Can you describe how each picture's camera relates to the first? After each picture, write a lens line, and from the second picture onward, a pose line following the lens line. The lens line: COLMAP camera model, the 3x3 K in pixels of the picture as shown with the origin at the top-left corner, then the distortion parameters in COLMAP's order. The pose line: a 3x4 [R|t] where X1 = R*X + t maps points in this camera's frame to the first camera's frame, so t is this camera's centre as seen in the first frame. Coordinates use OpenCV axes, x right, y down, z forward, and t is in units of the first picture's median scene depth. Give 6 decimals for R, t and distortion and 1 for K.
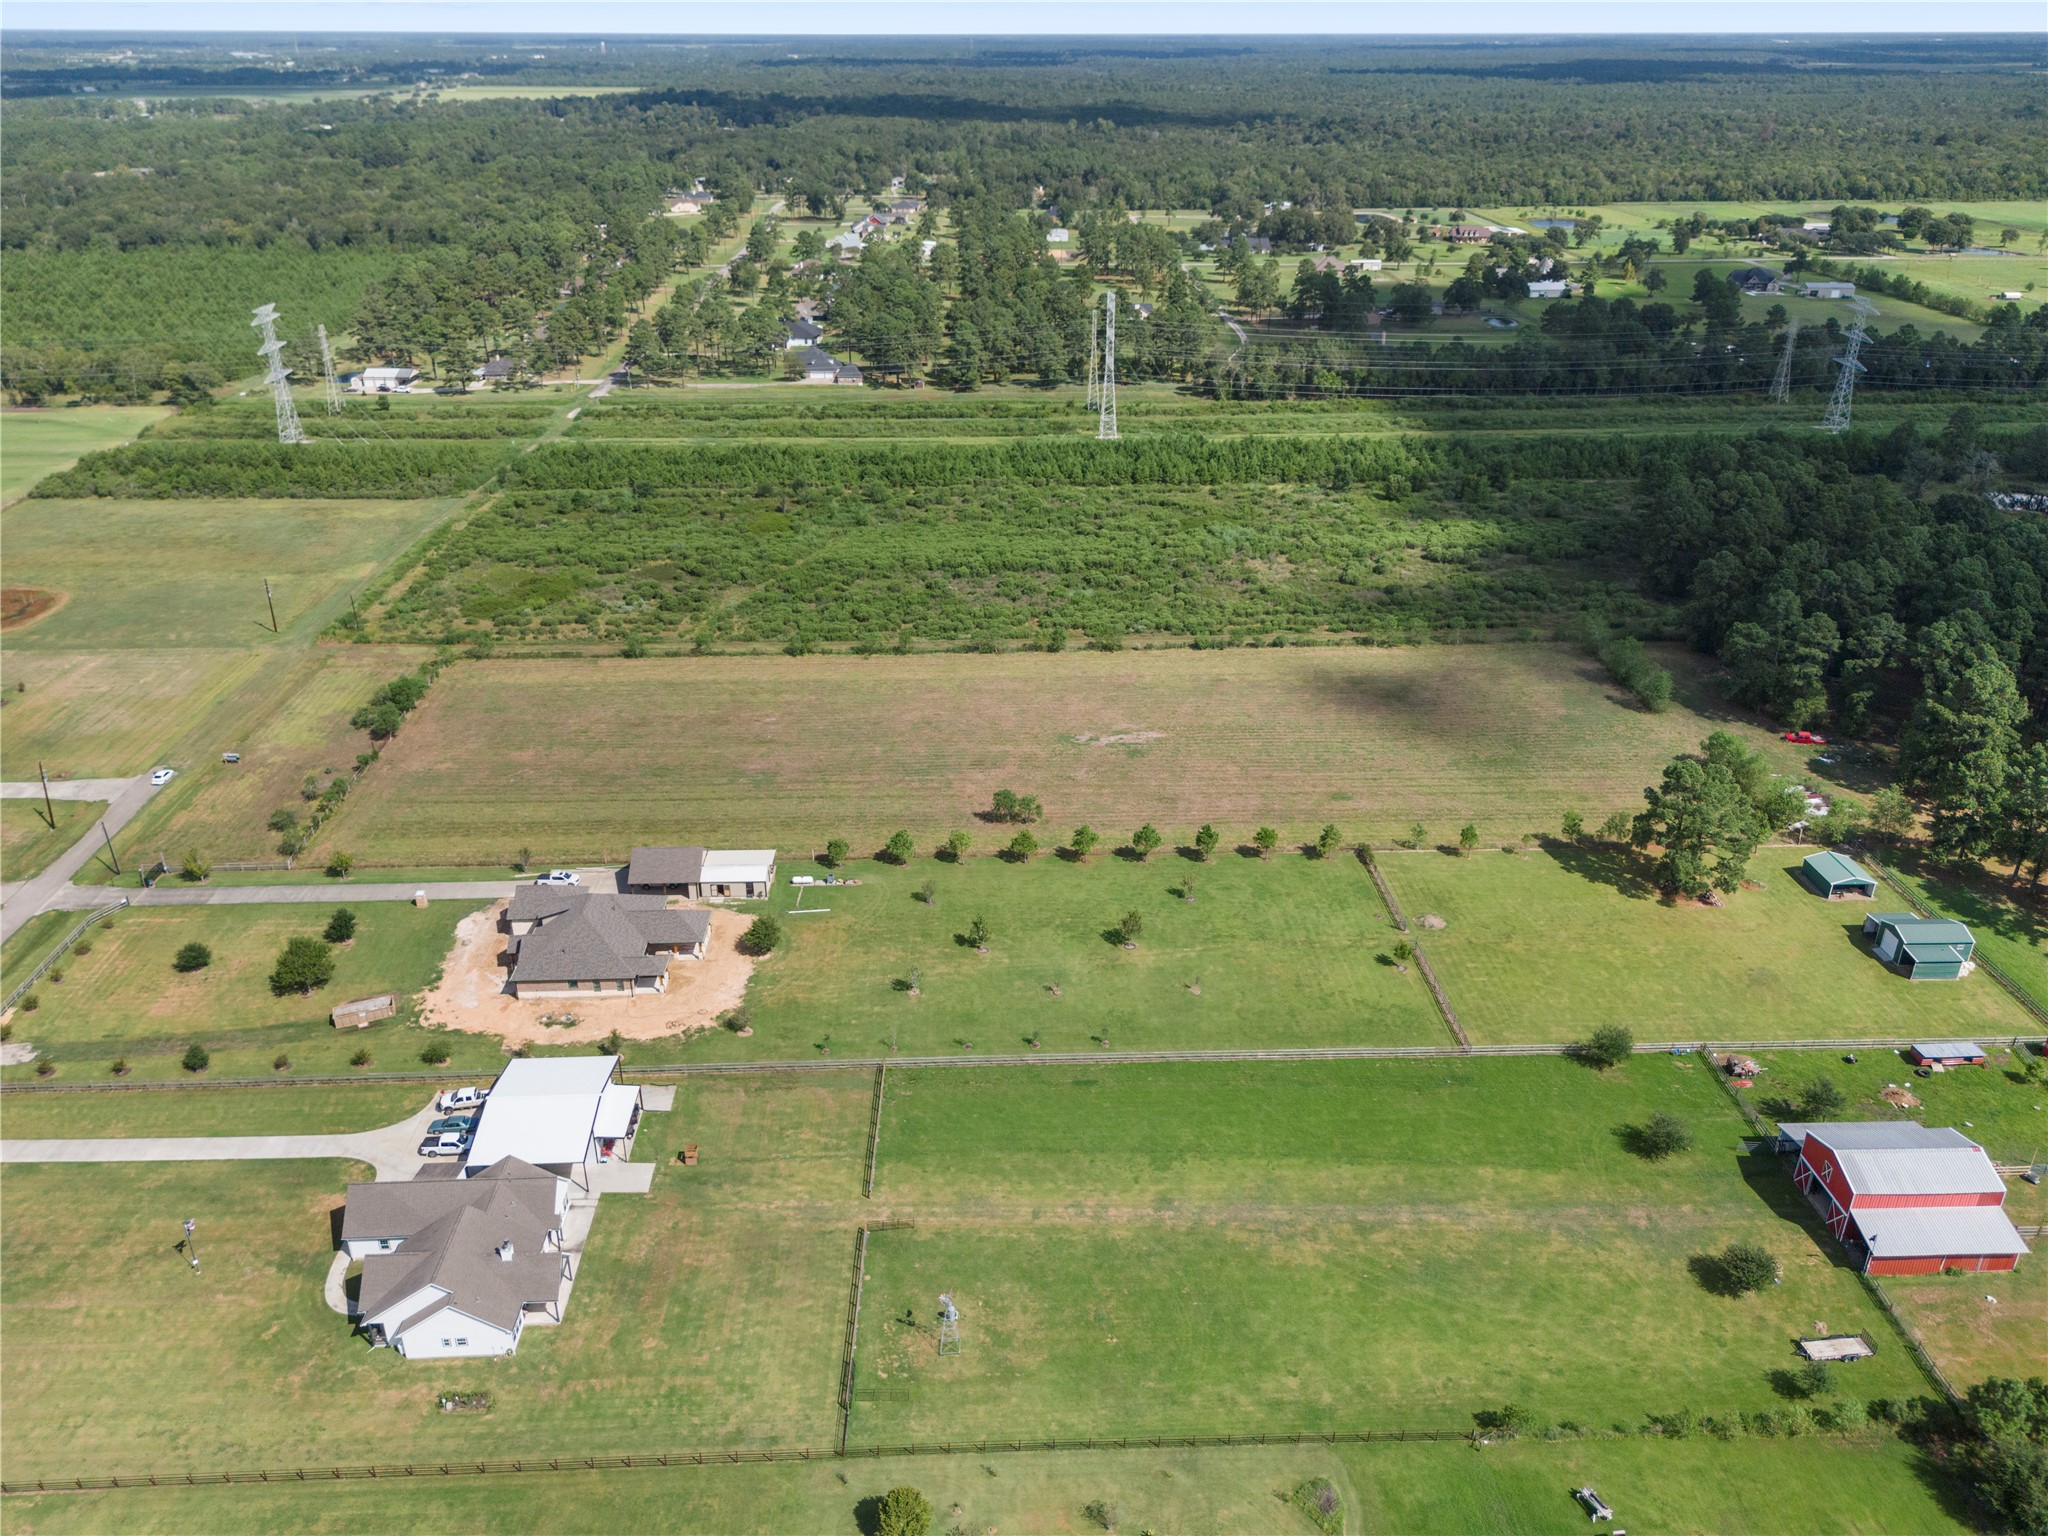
lens RADIAL K [[1503.9, 0, 1024.0], [0, 1503.9, 768.0], [0, 0, 1]] dist [0.059417, -0.045432]
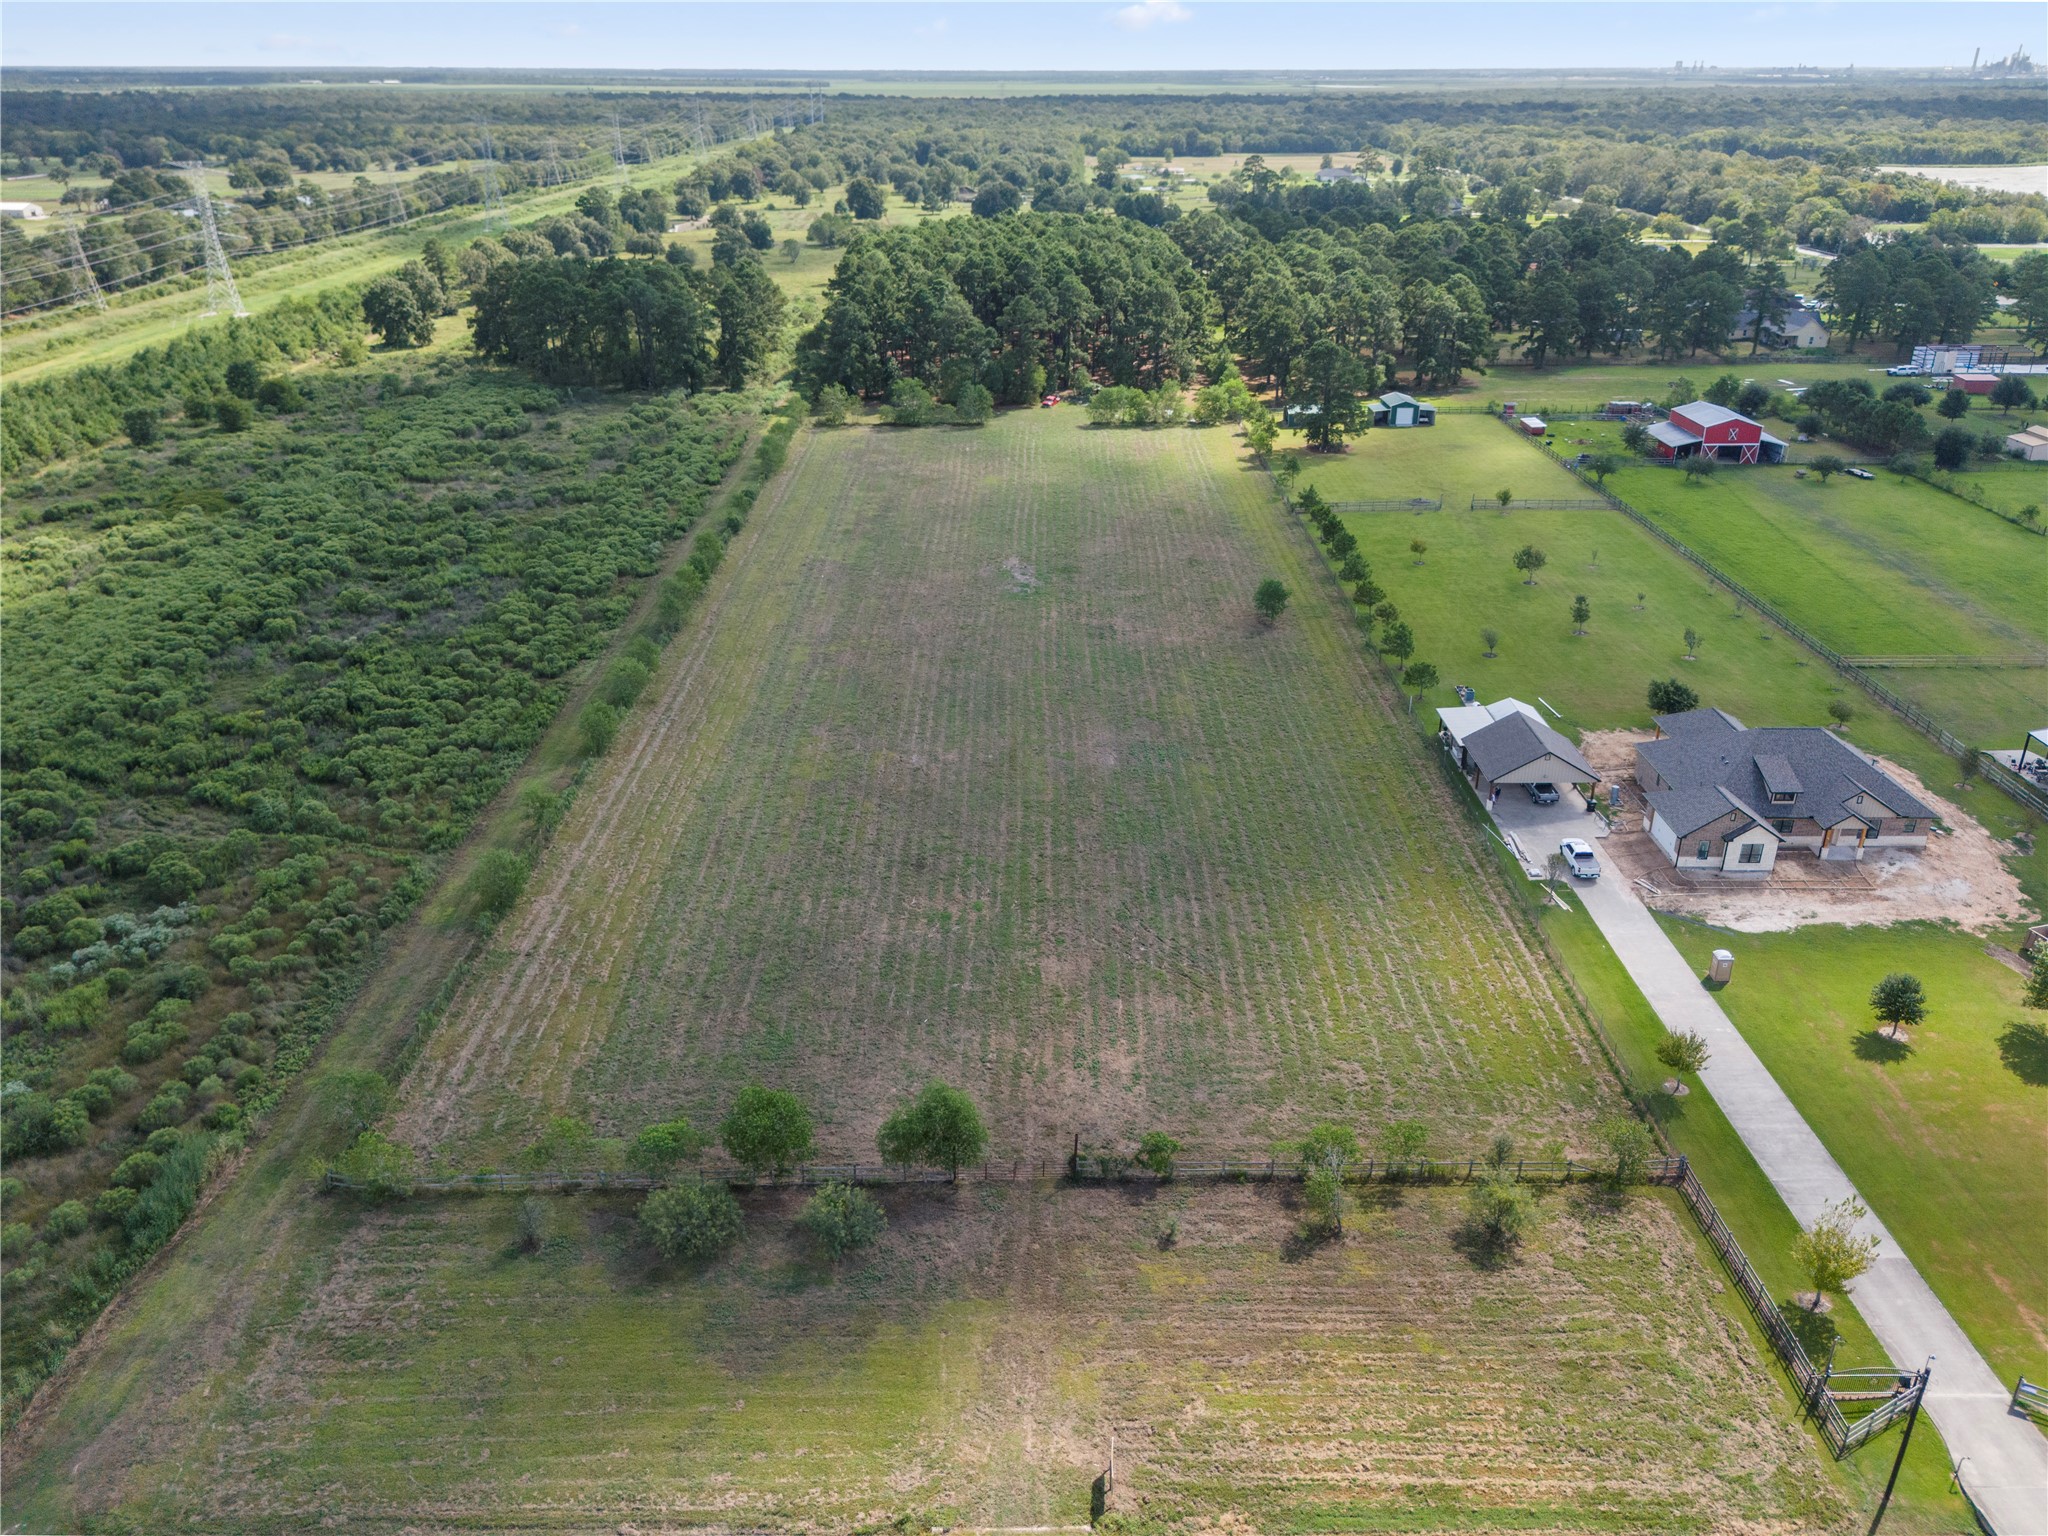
lens RADIAL K [[1545.0, 0, 1024.0], [0, 1545.0, 768.0], [0, 0, 1]] dist [0.068576, -0.068997]
pose [[0.039369, -0.409213, 0.911589, -0.708507], [0.438058, 0.827023, 0.352333, -0.218919], [-0.898084, 0.385458, 0.211818, 0.869111]]
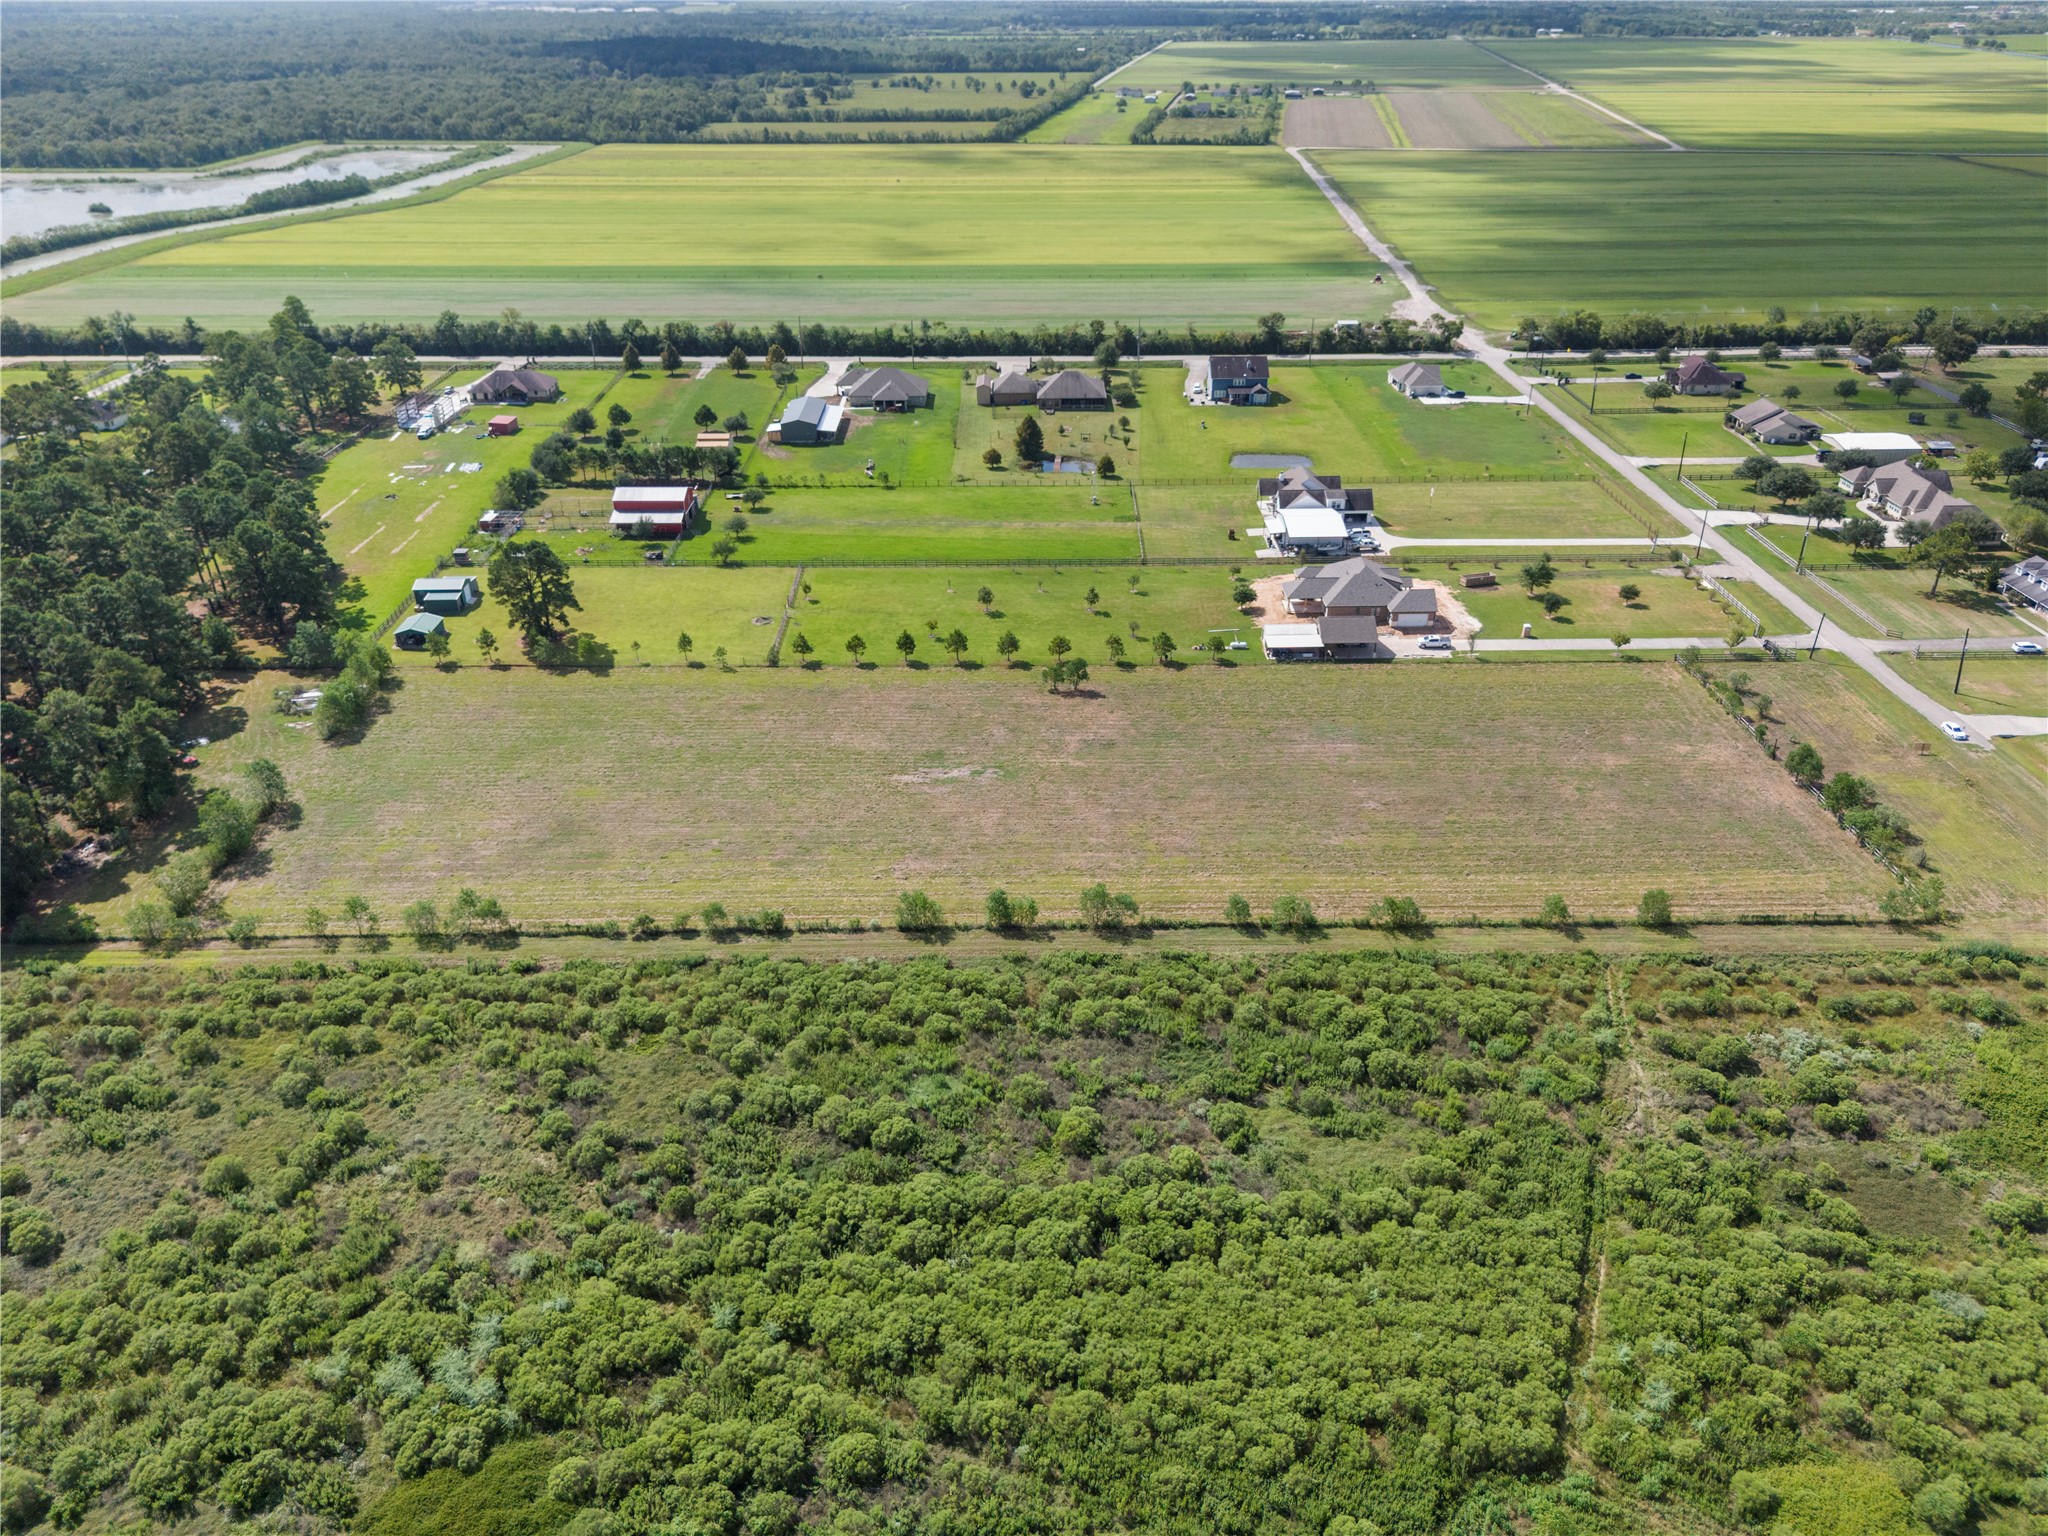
lens RADIAL K [[1531.5, 0, 1024.0], [0, 1531.5, 768.0], [0, 0, 1]] dist [0.062579, -0.061038]
pose [[-0.999483, -0.010123, 0.030522, -0.006869], [0.018441, 0.597142, 0.801924, -0.734411], [-0.026344, 0.802072, -0.596646, 1.528604]]
